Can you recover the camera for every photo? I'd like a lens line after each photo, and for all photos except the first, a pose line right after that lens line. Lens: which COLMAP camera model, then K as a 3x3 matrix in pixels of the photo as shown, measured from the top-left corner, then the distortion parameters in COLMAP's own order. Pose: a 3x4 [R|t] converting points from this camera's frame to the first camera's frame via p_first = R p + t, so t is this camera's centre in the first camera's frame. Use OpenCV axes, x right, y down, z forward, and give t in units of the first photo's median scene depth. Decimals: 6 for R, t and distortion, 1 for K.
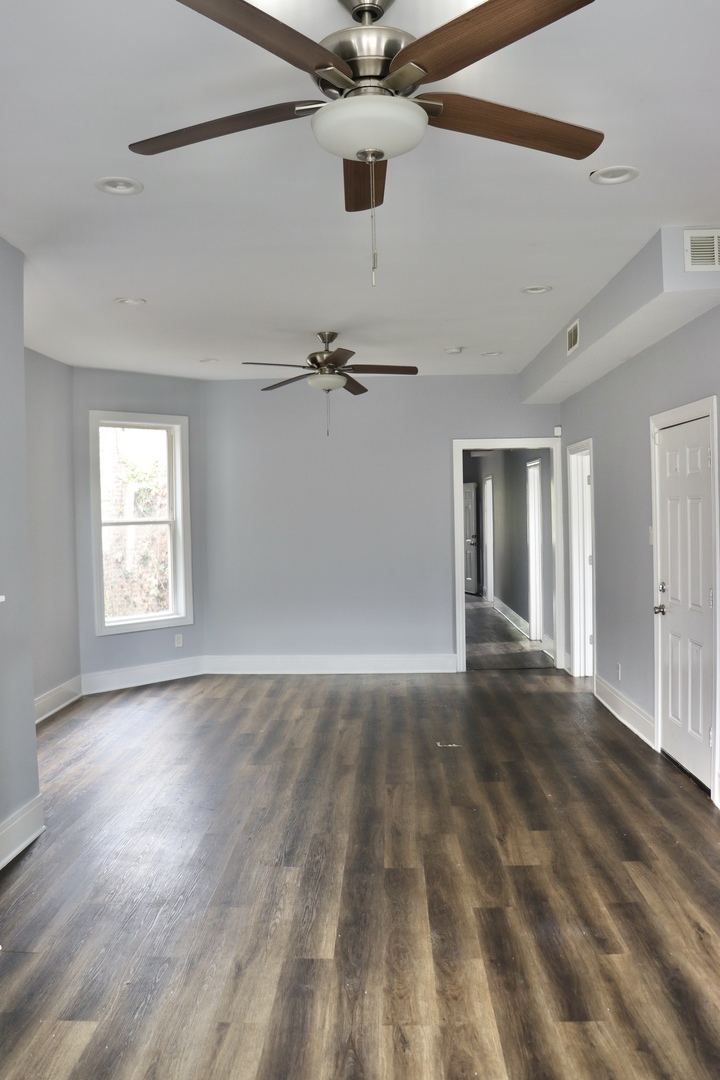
lens RADIAL K [[882.6, 0, 360.0], [0, 882.6, 540.0], [0, 0, 1]] dist [-0.178374, 0.159122]
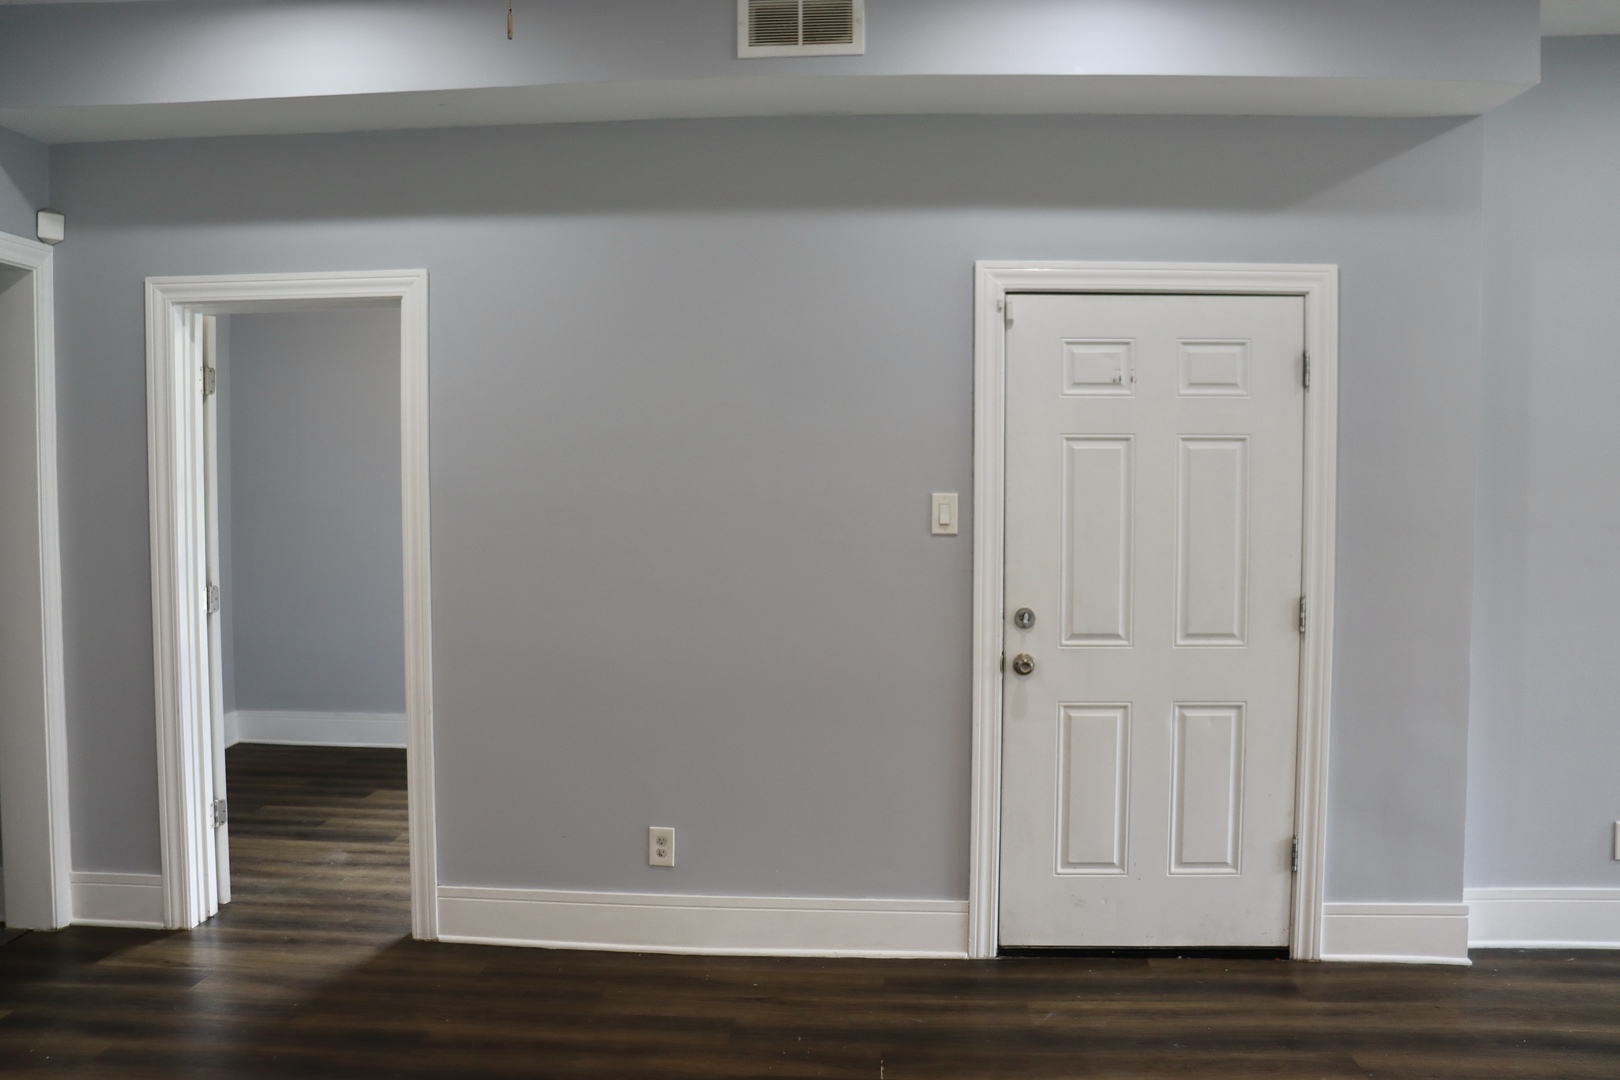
lens RADIAL K [[1323.9, 0, 812.9], [0, 1323.9, 545.5], [0, 0, 1]] dist [-0.178374, 0.159122]
pose [[0.036947, -0.028602, 0.998908, -0.442425], [0.026817, 0.999259, 0.027620, -0.013406], [-0.998957, 0.025767, 0.037687, 1.207944]]
